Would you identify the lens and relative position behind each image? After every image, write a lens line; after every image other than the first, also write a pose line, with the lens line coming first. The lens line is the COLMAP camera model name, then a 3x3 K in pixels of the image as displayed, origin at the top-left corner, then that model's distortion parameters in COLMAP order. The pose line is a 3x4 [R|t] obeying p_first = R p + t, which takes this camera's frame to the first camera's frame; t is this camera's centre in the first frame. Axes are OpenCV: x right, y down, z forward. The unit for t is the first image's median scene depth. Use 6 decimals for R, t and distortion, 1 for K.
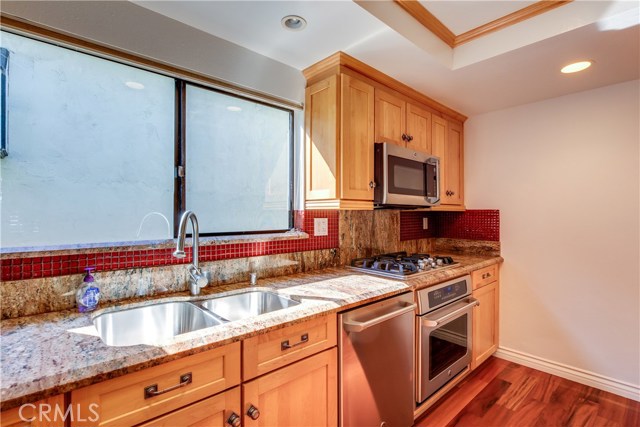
lens RADIAL K [[298.0, 0, 316.4], [0, 298.0, 213.8], [0, 0, 1]] dist [-0.006760, -0.000249]
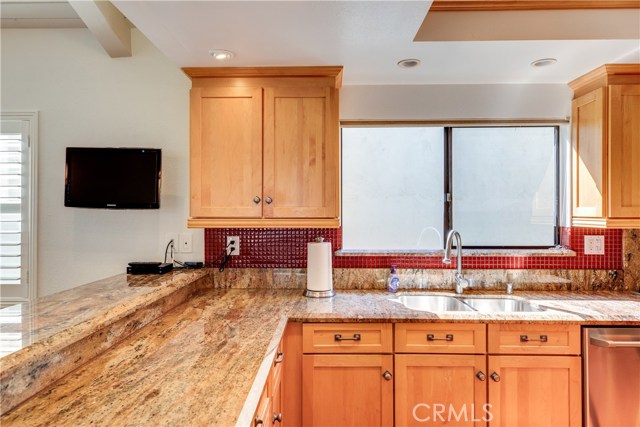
lens RADIAL K [[399.3, 0, 329.1], [0, 399.3, 208.9], [0, 0, 1]] dist [0.011228, -0.001763]
pose [[0.739840, -0.006246, -0.672754, 0.282621], [0.002258, 0.999974, -0.006800, -0.070808], [0.672779, 0.003512, 0.739835, -0.547775]]
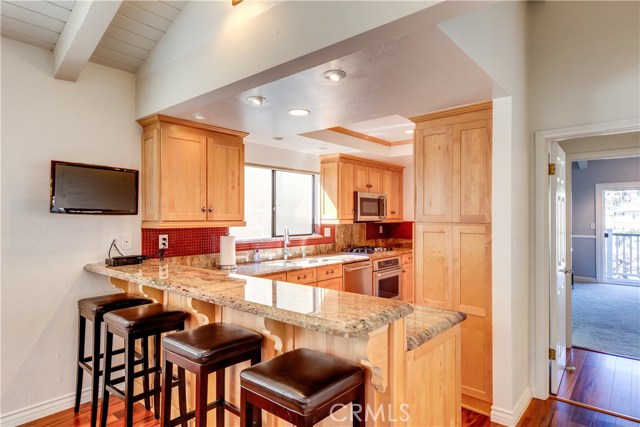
lens RADIAL K [[370.3, 0, 326.8], [0, 370.3, 211.8], [0, 0, 1]] dist [0.005530, 0.000607]
pose [[0.987102, 0.002169, 0.160077, -0.444631], [-0.000725, 0.999959, -0.009080, -0.080611], [-0.160090, 0.008847, 0.987063, -1.670383]]
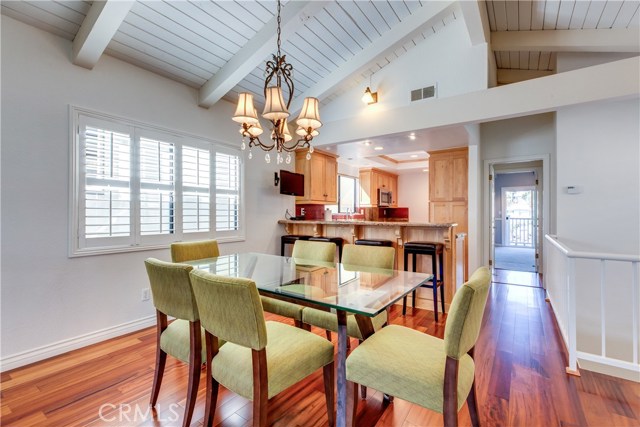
lens RADIAL K [[292.6, 0, 329.7], [0, 292.6, 213.1], [0, 0, 1]] dist [0.004753, -0.000401]
pose [[0.962178, 0.002207, 0.272413, -1.477108], [-0.002612, 0.999996, 0.001125, 0.062900], [-0.272409, -0.001794, 0.962180, -2.517812]]
